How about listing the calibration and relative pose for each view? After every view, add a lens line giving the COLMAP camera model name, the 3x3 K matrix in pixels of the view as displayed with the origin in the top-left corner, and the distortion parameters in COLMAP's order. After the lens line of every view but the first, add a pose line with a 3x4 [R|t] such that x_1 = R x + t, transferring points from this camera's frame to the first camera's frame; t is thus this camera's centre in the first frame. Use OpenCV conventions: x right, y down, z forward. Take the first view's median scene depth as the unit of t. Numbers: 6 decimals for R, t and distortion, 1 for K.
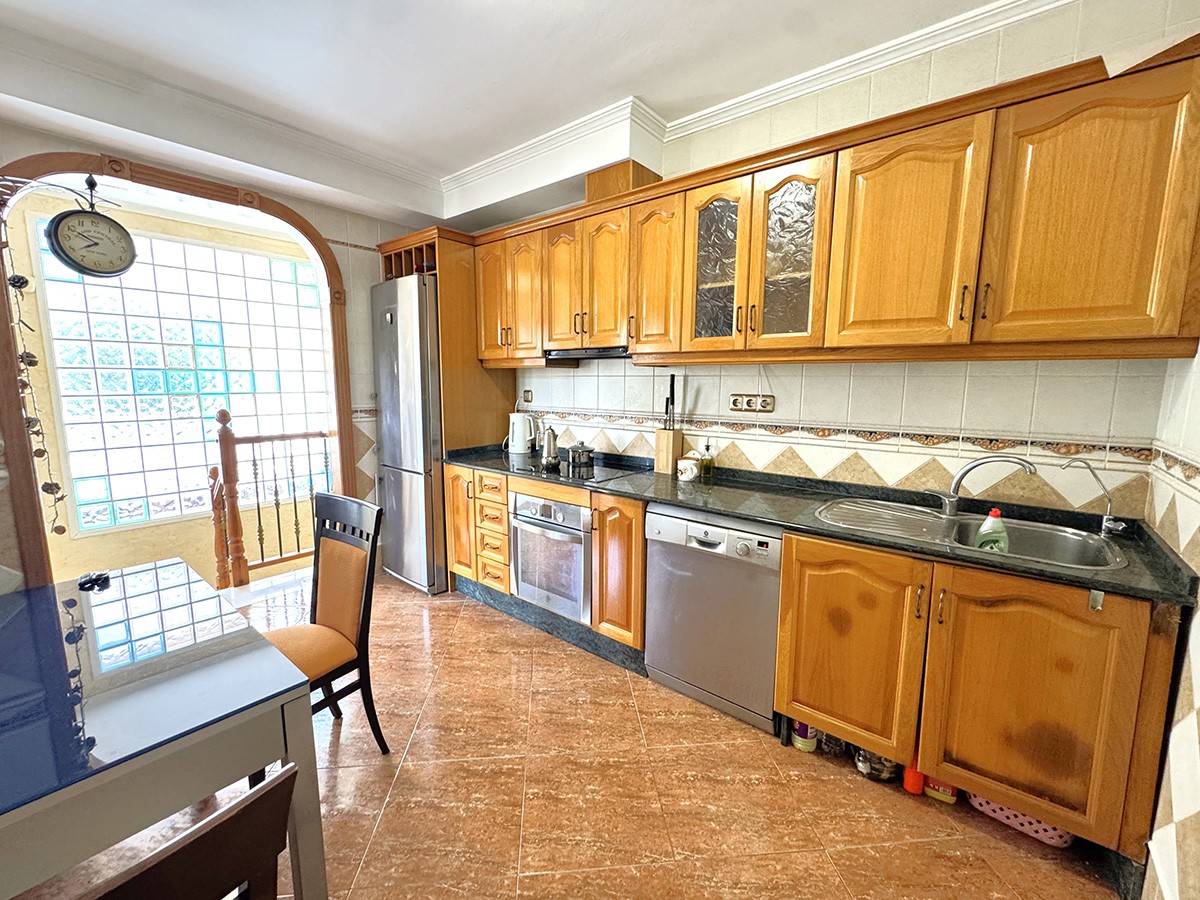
lens RADIAL K [[479.9, 0, 596.4], [0, 479.9, 444.0], [0, 0, 1]] dist [-0.002381, -0.000069]
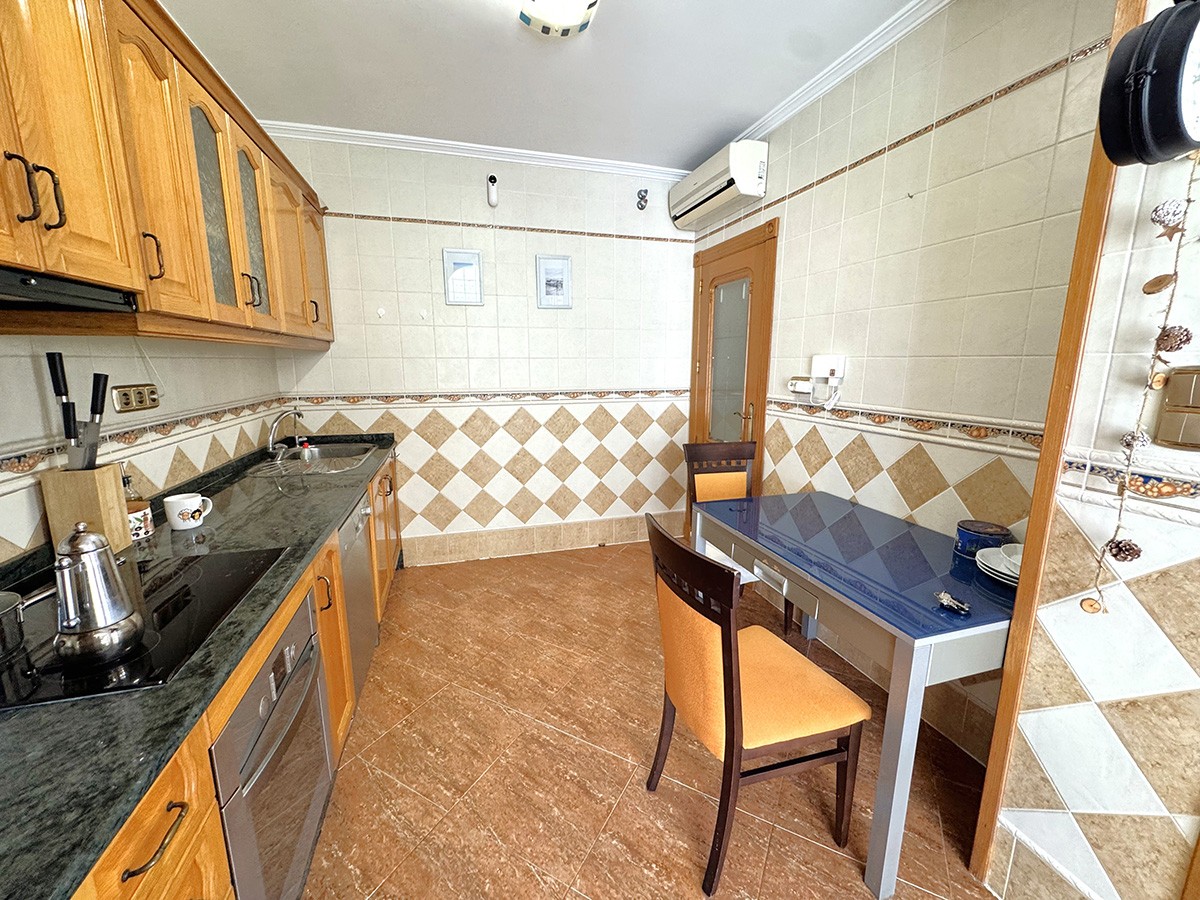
lens RADIAL K [[479.9, 0, 596.8], [0, 479.9, 446.5], [0, 0, 1]] dist [-0.002381, -0.000069]
pose [[-0.819290, -0.106551, 0.563392, -0.743926], [0.074381, 0.954529, 0.288691, -0.208438], [-0.568534, 0.278428, -0.774110, 1.475360]]
